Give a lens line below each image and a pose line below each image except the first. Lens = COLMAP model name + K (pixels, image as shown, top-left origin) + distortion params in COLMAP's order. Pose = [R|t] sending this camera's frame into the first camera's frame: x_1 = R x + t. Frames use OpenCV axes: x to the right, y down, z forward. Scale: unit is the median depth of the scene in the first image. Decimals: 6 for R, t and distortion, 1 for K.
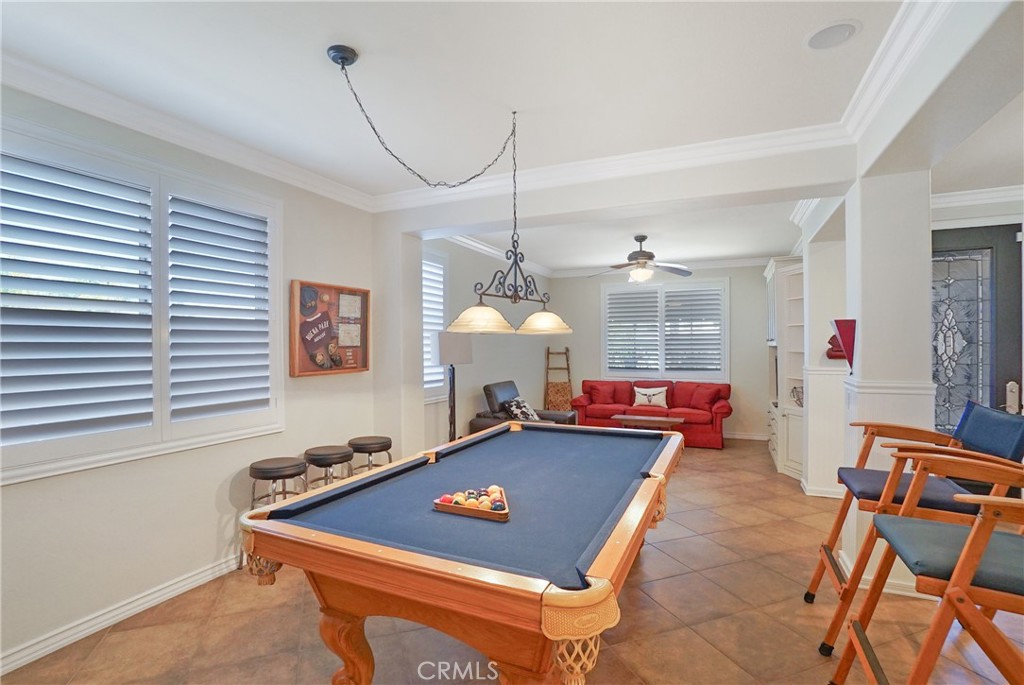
lens RADIAL K [[462.7, 0, 512.5], [0, 462.7, 339.5], [0, 0, 1]] dist [-0.035176, 0.000138]
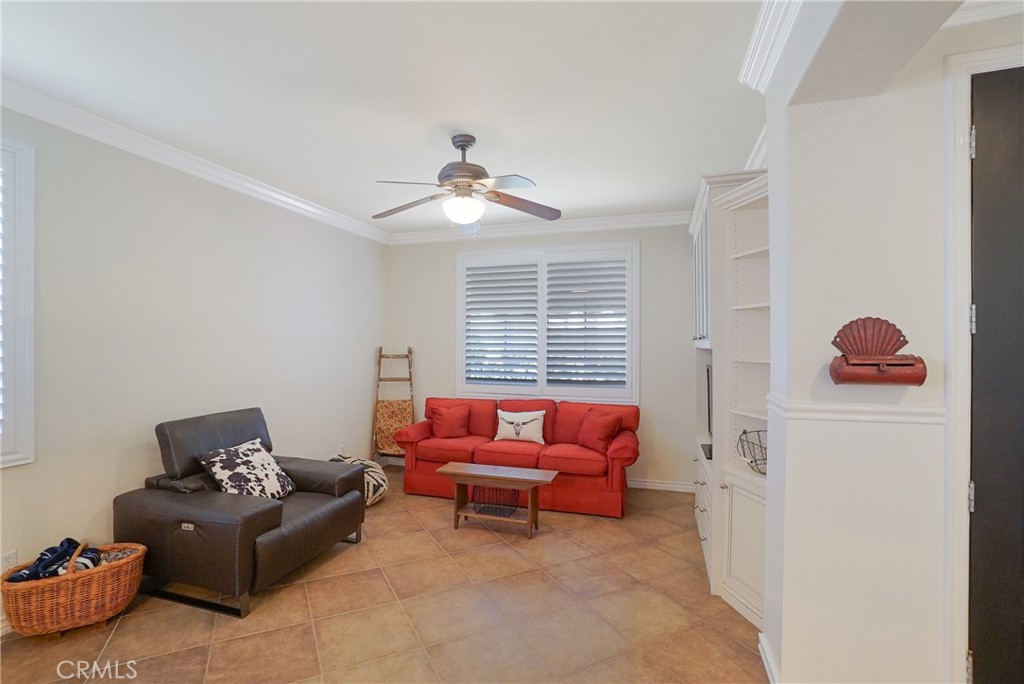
lens RADIAL K [[462.7, 0, 512.5], [0, 462.7, 339.0], [0, 0, 1]] dist [-0.035176, 0.000138]
pose [[0.991486, 0.006615, 0.130043, 0.208944], [-0.007068, 0.999970, 0.003023, 0.002183], [-0.130019, -0.003917, 0.991504, 0.374591]]
